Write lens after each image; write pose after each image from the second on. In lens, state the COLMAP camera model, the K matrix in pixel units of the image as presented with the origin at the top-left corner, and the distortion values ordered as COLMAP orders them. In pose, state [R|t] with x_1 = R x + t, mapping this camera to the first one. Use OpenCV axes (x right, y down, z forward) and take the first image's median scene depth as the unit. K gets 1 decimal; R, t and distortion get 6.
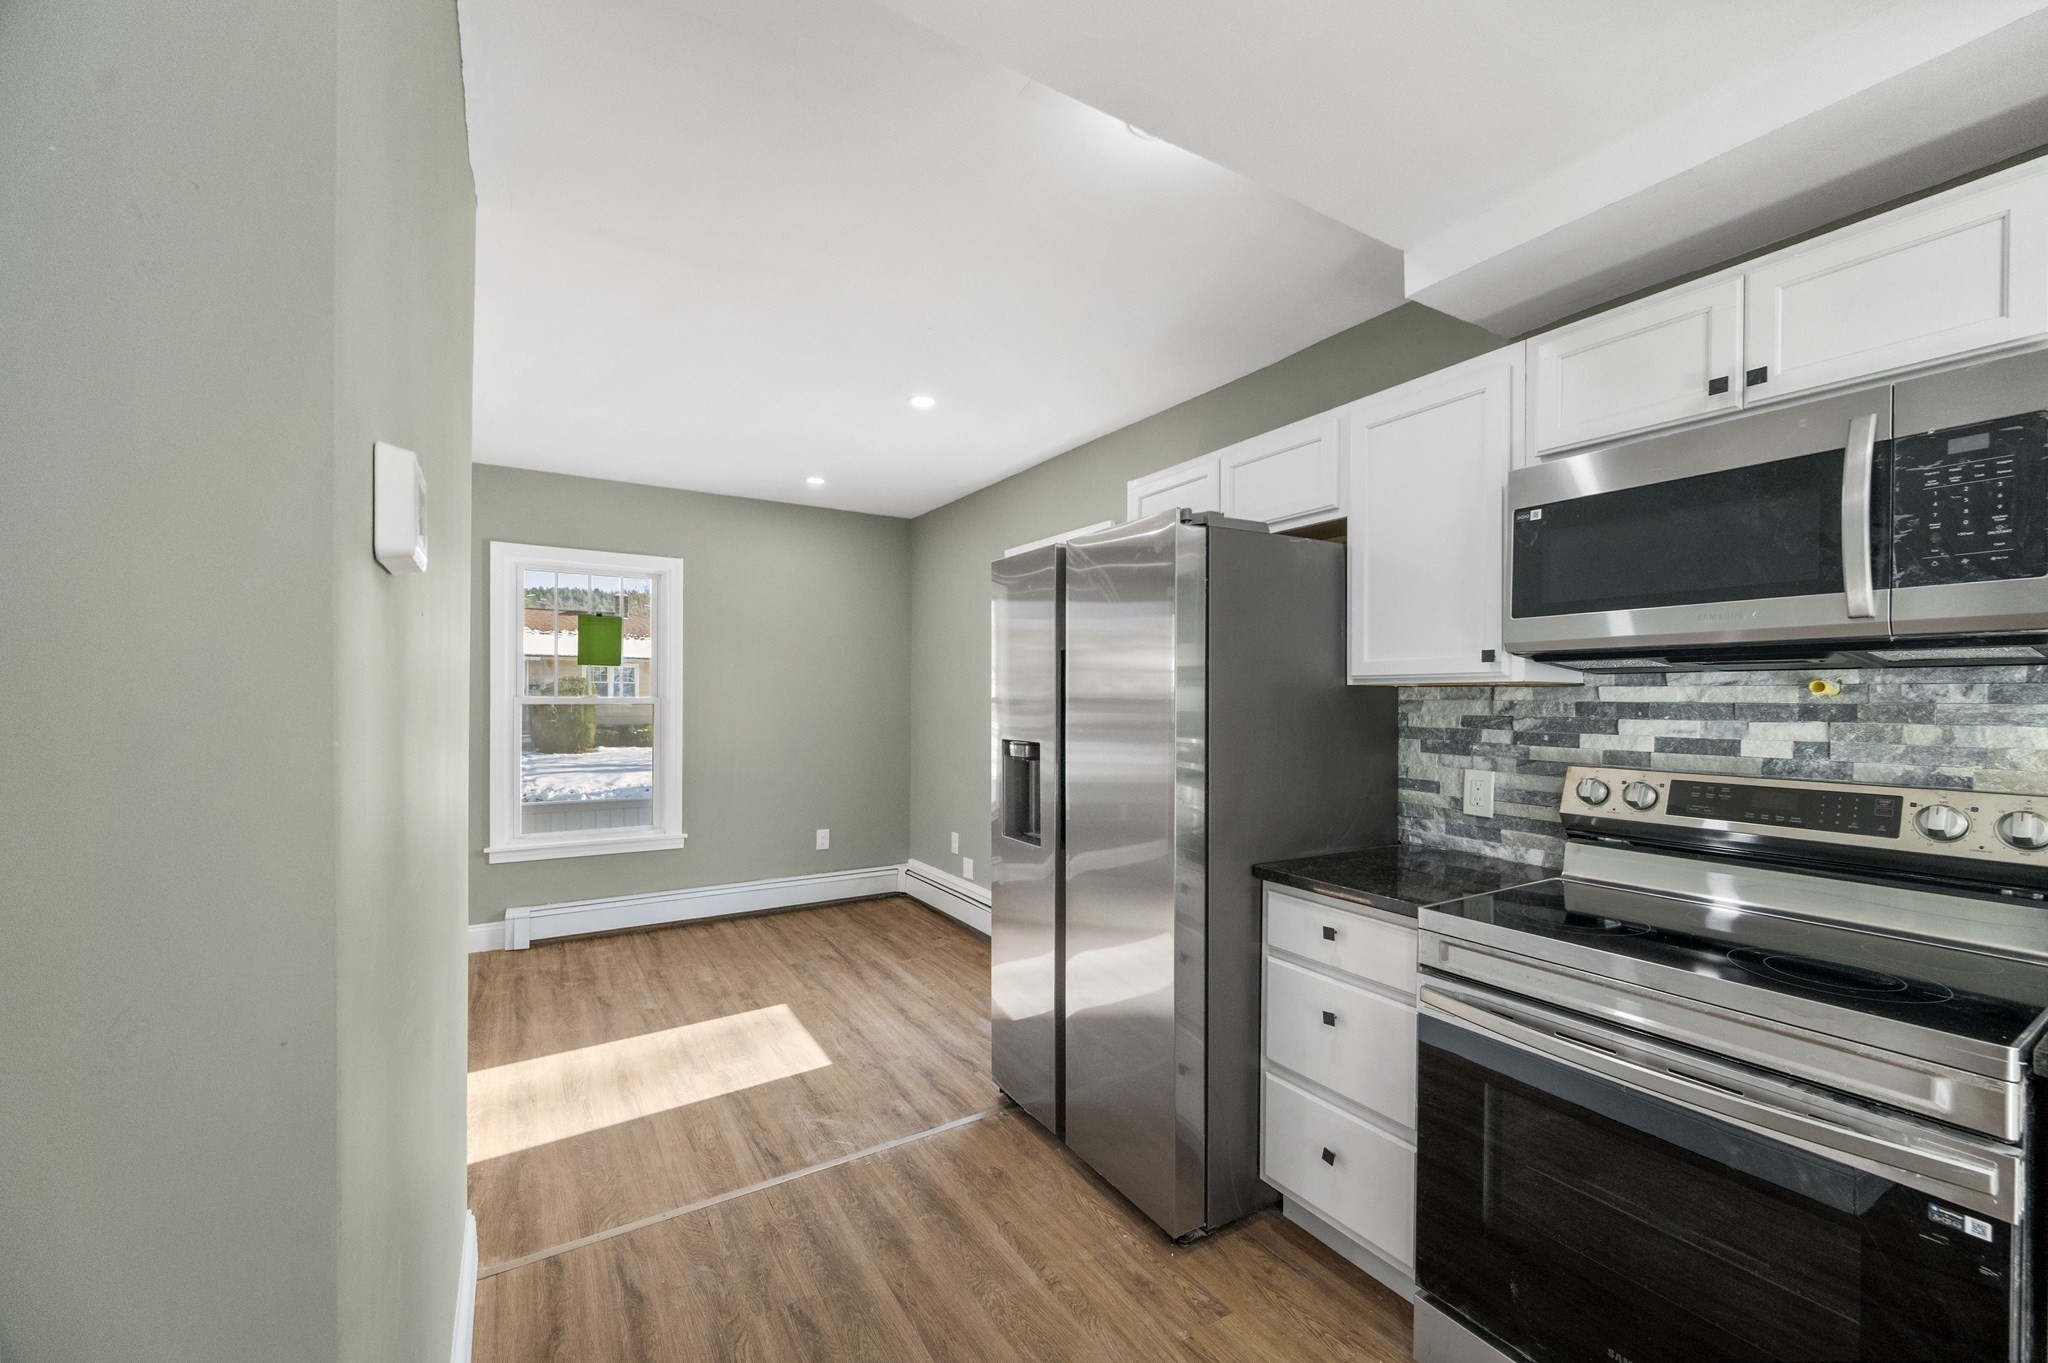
lens RADIAL K [[812.2, 0, 1023.0], [0, 812.2, 698.1], [0, 0, 1]] dist [0.000010, 0.000001]
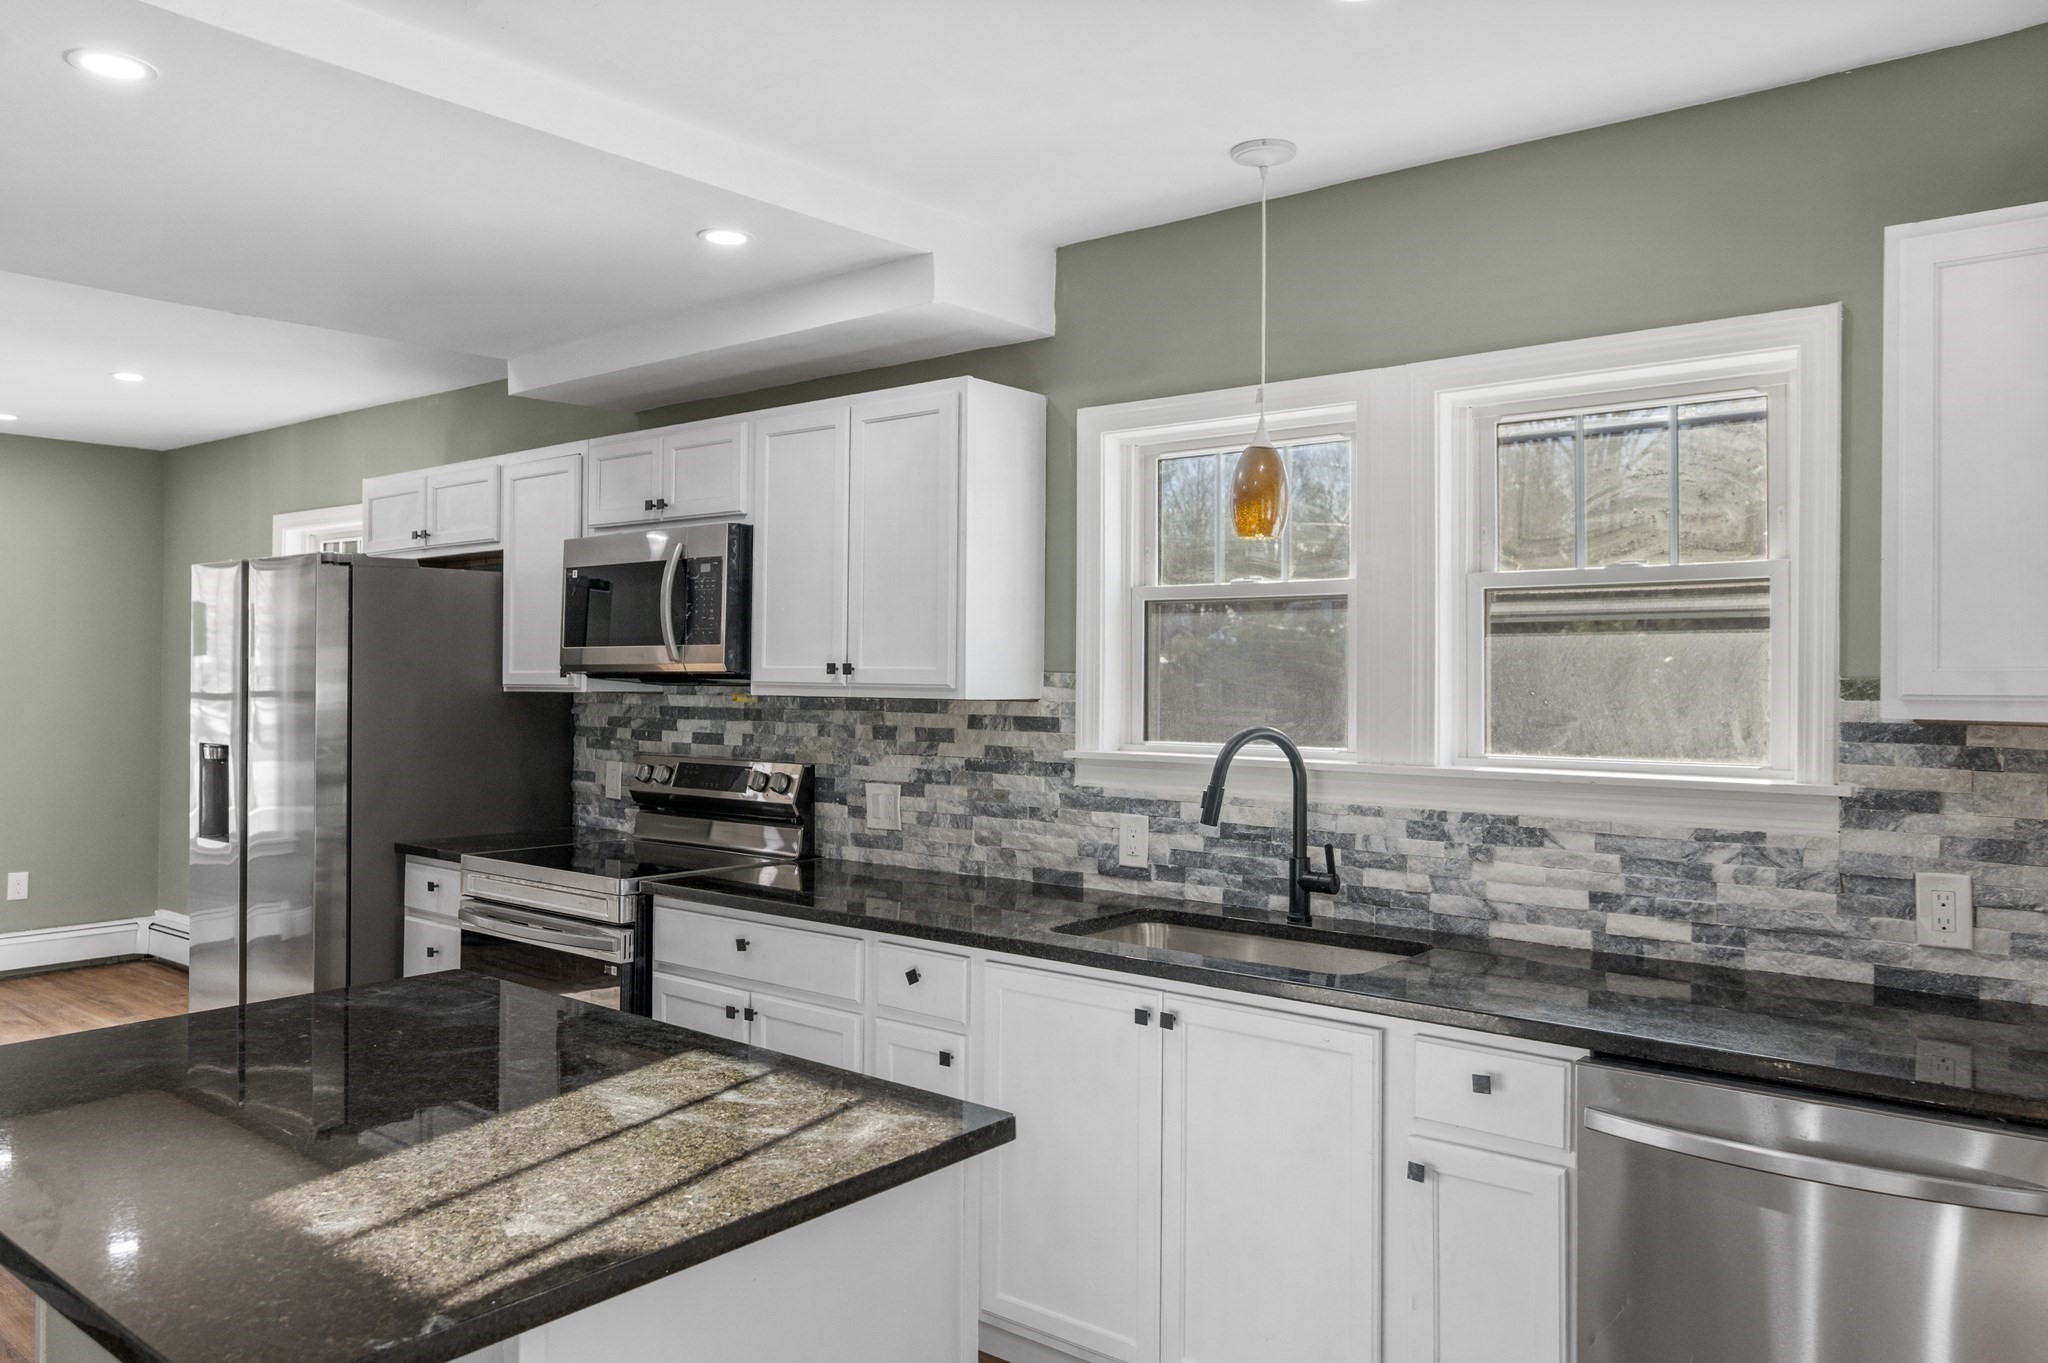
lens RADIAL K [[1469.4, 0, 1024.0], [0, 1469.4, 681.5], [0, 0, 1]] dist [-0.000771, -0.001334]
pose [[0.945448, -0.002440, 0.325763, 0.420370], [0.000359, 0.999979, 0.006450, -0.044663], [-0.325772, -0.005982, 0.945429, -1.273962]]
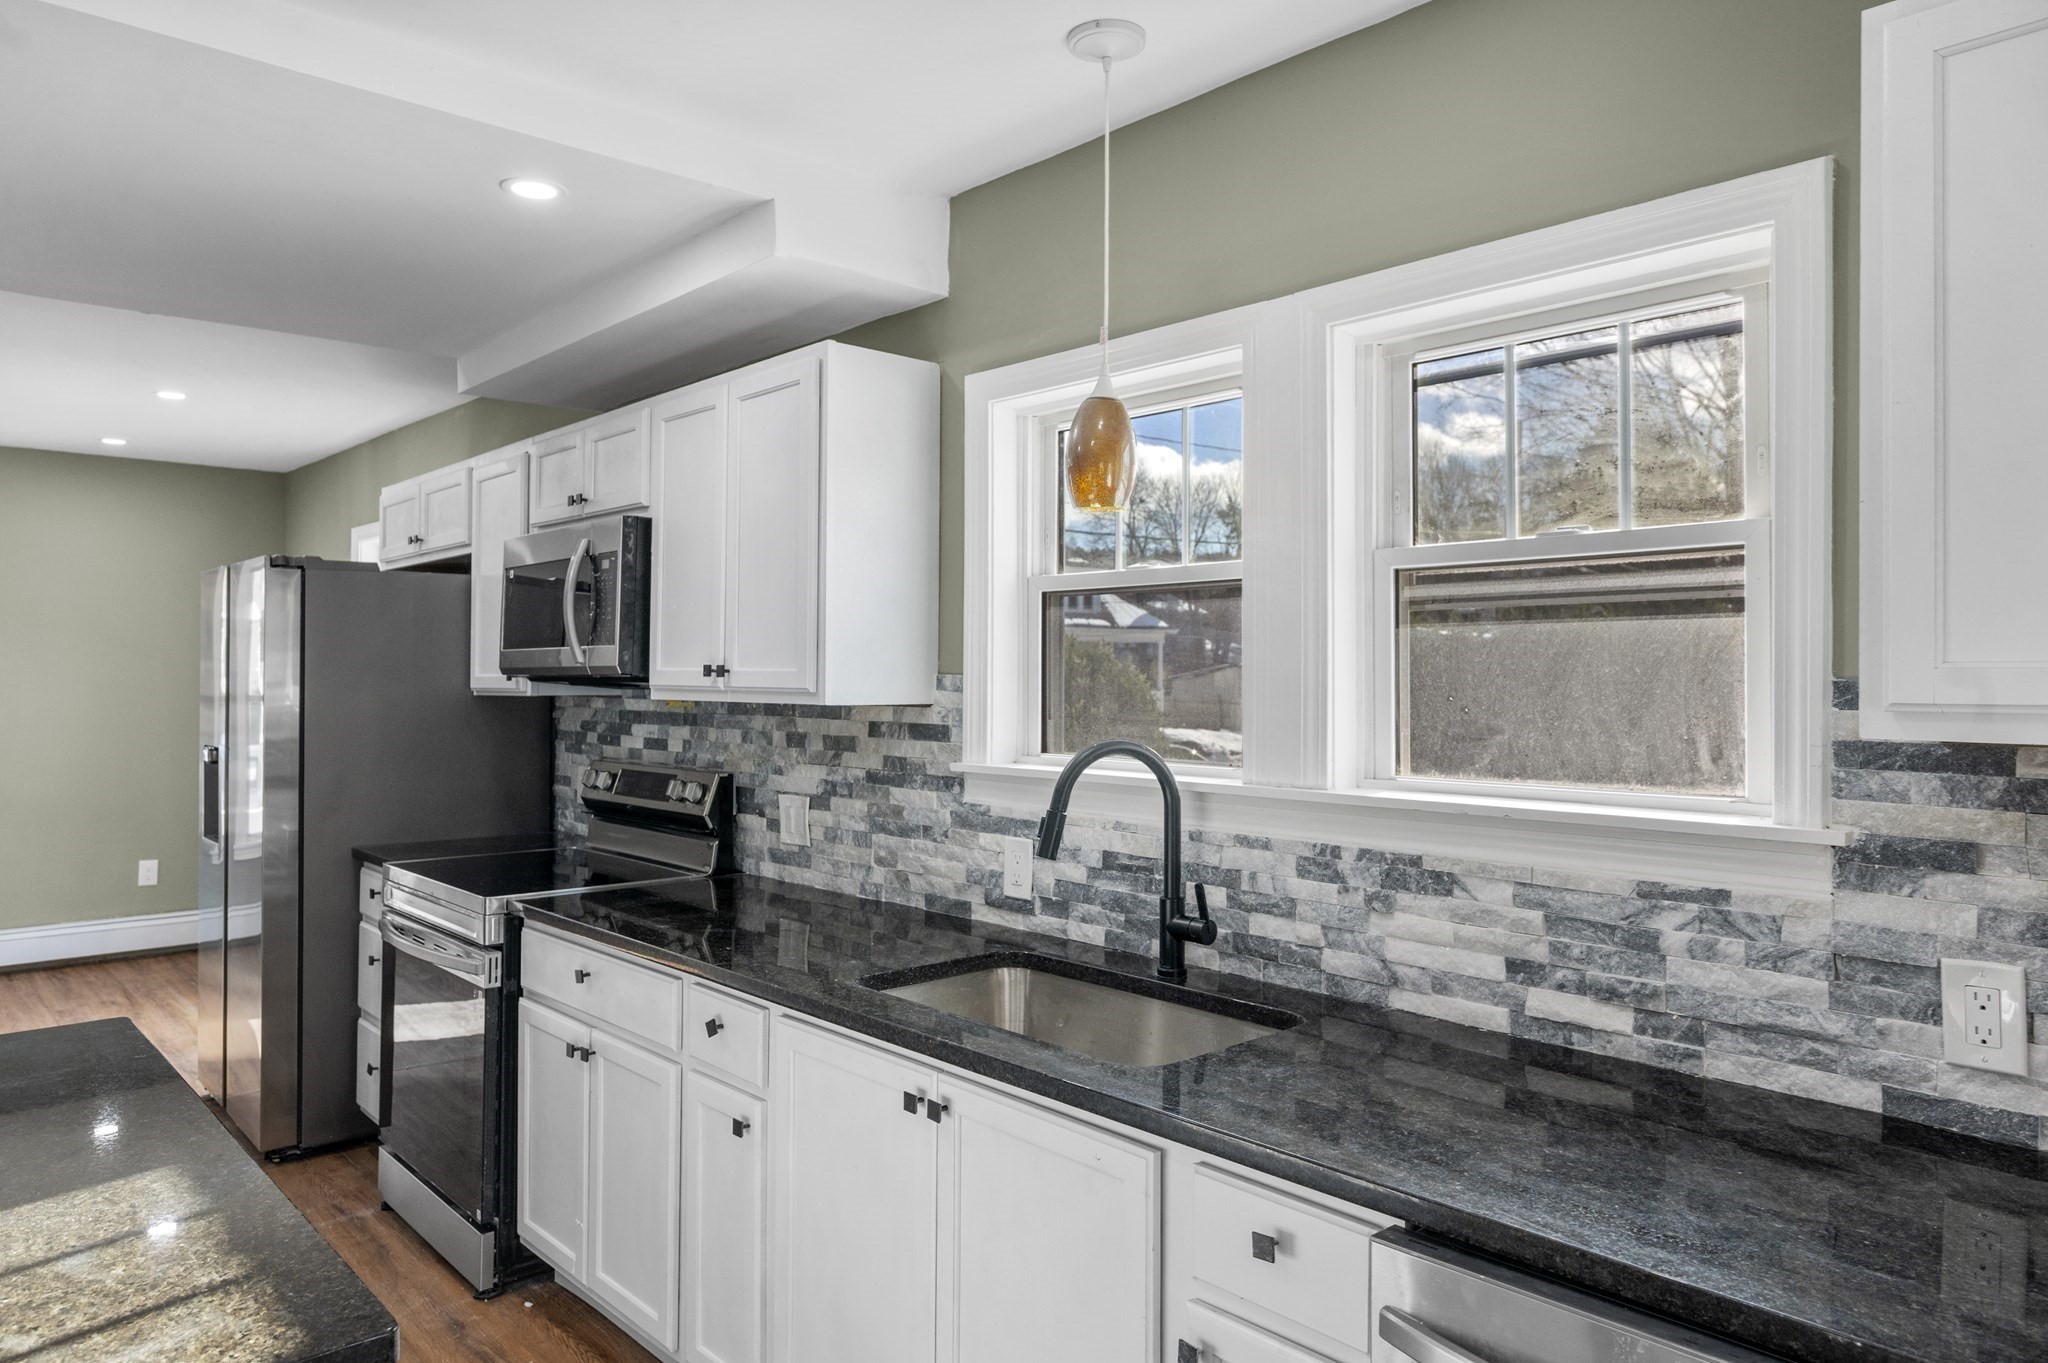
lens RADIAL K [[1327.9, 0, 1020.3], [0, 1327.9, 673.3], [0, 0, 1]] dist [-0.002641, 0.000599]
pose [[0.982310, -0.002462, 0.187244, 0.819106], [0.002816, 0.999995, -0.001626, -0.042702], [-0.187239, 0.002124, 0.982312, -1.035775]]
